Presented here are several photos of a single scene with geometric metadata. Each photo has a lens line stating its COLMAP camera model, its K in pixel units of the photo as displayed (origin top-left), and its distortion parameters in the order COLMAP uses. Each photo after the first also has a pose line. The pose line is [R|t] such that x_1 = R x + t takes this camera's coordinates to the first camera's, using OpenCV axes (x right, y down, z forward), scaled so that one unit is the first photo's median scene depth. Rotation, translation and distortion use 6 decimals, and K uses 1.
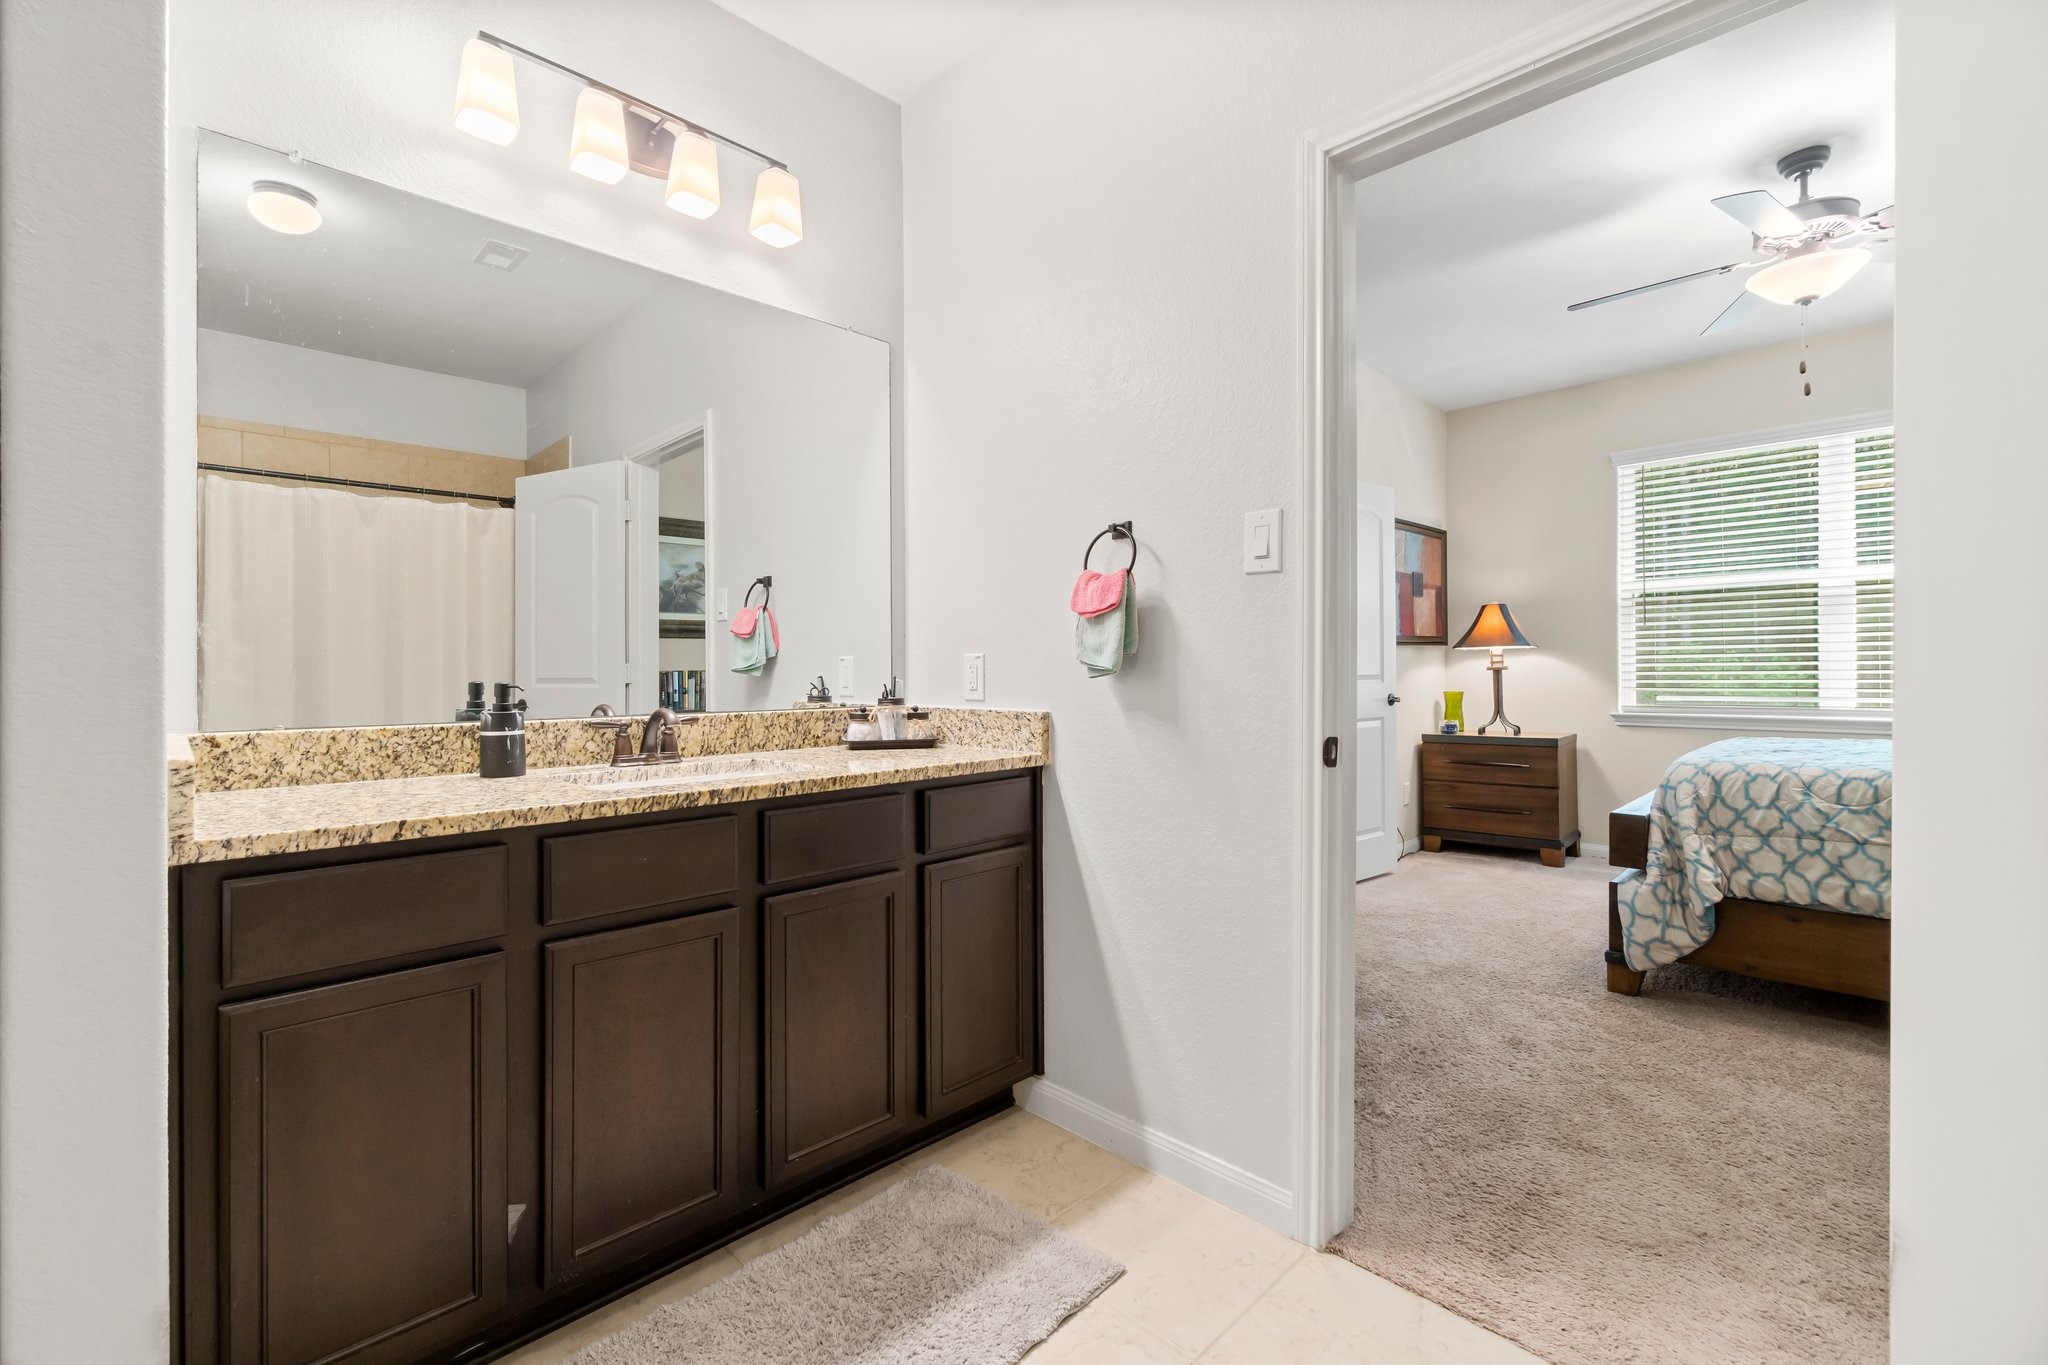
lens RADIAL K [[888.5, 0, 1007.8], [0, 888.5, 665.2], [0, 0, 1]] dist [-0.000441, 0.000643]
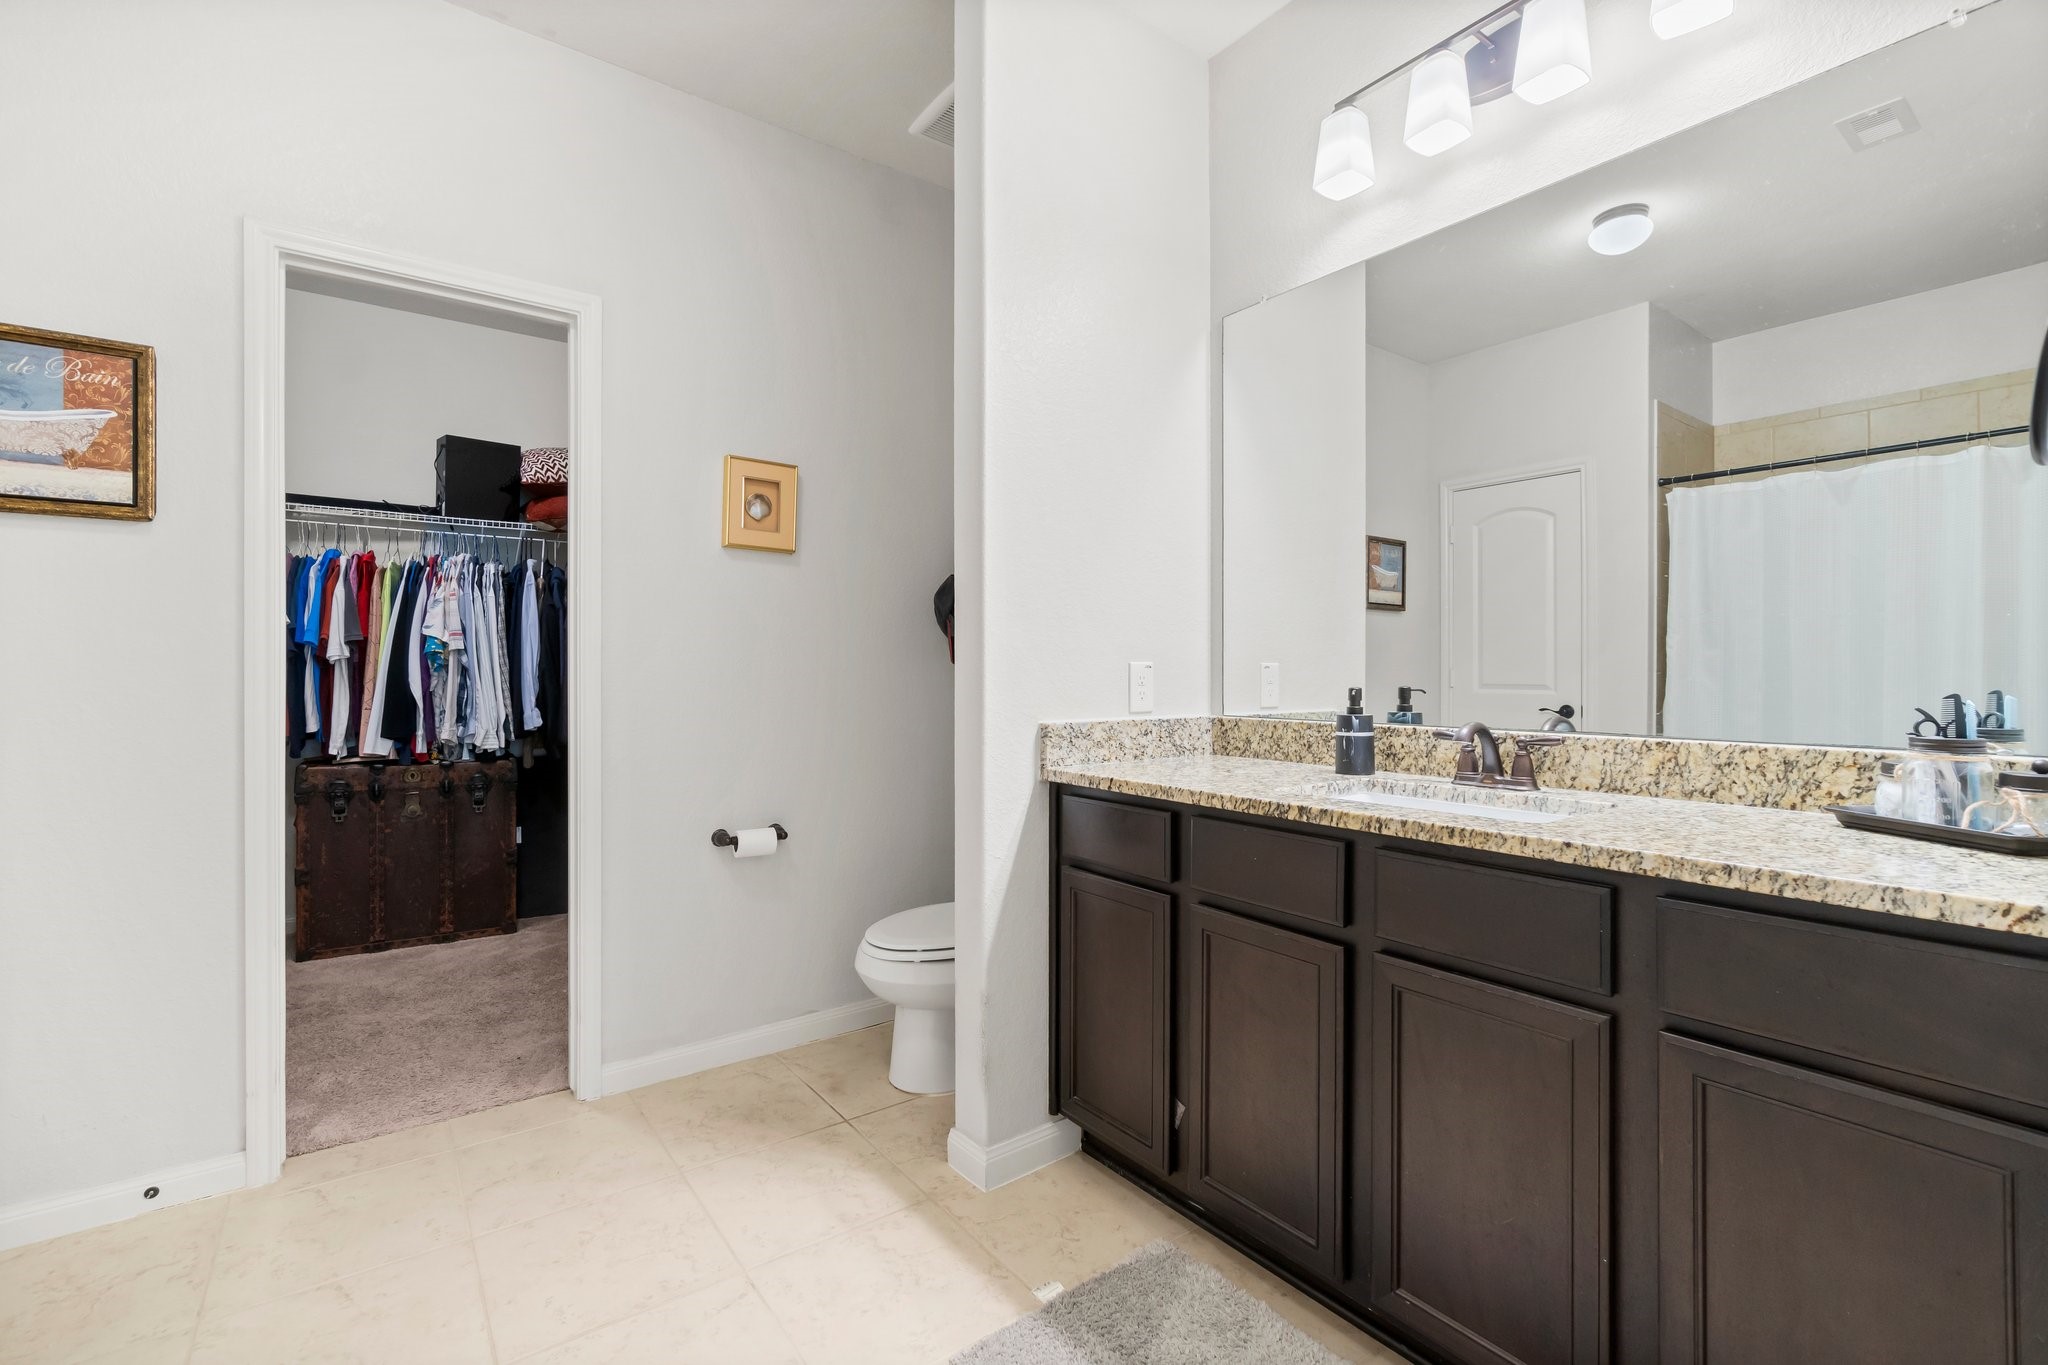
lens RADIAL K [[888.5, 0, 990.8], [0, 888.5, 665.5], [0, 0, 1]] dist [-0.000441, 0.000643]
pose [[-0.153746, -0.004558, -0.988100, 0.750276], [0.005036, 0.999973, -0.005396, -0.004486], [0.988098, -0.005806, -0.153719, 0.961155]]
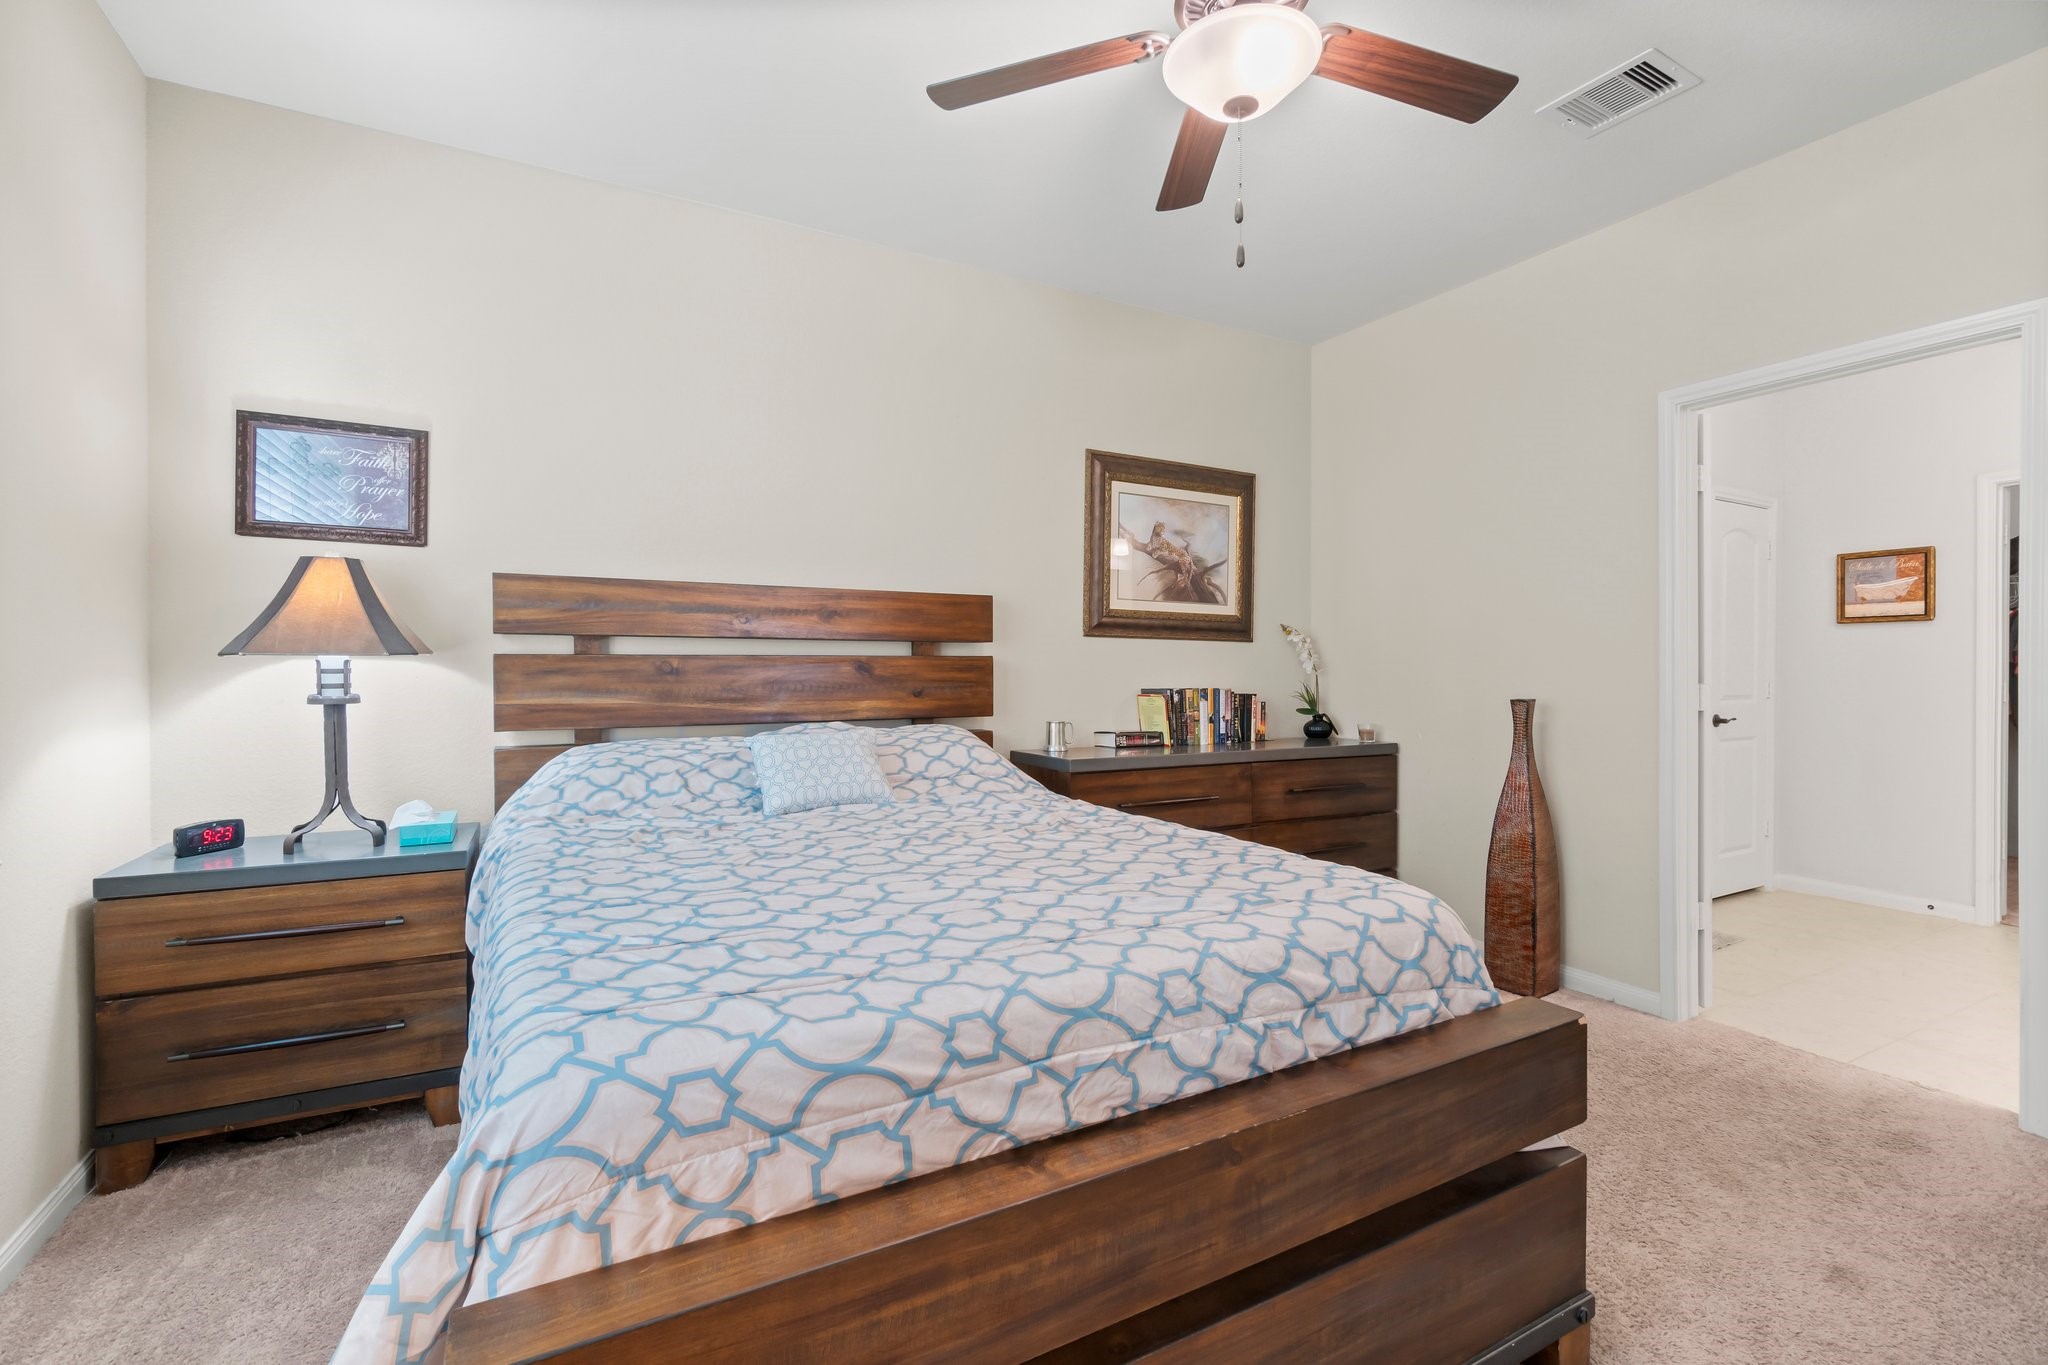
lens RADIAL K [[888.5, 0, 1016.3], [0, 888.5, 675.2], [0, 0, 1]] dist [-0.000441, 0.000643]
pose [[-0.960950, -0.003546, 0.276699, 1.100292], [-0.002163, 0.999984, 0.005304, -0.019908], [-0.276713, 0.004498, -0.960942, 1.735635]]
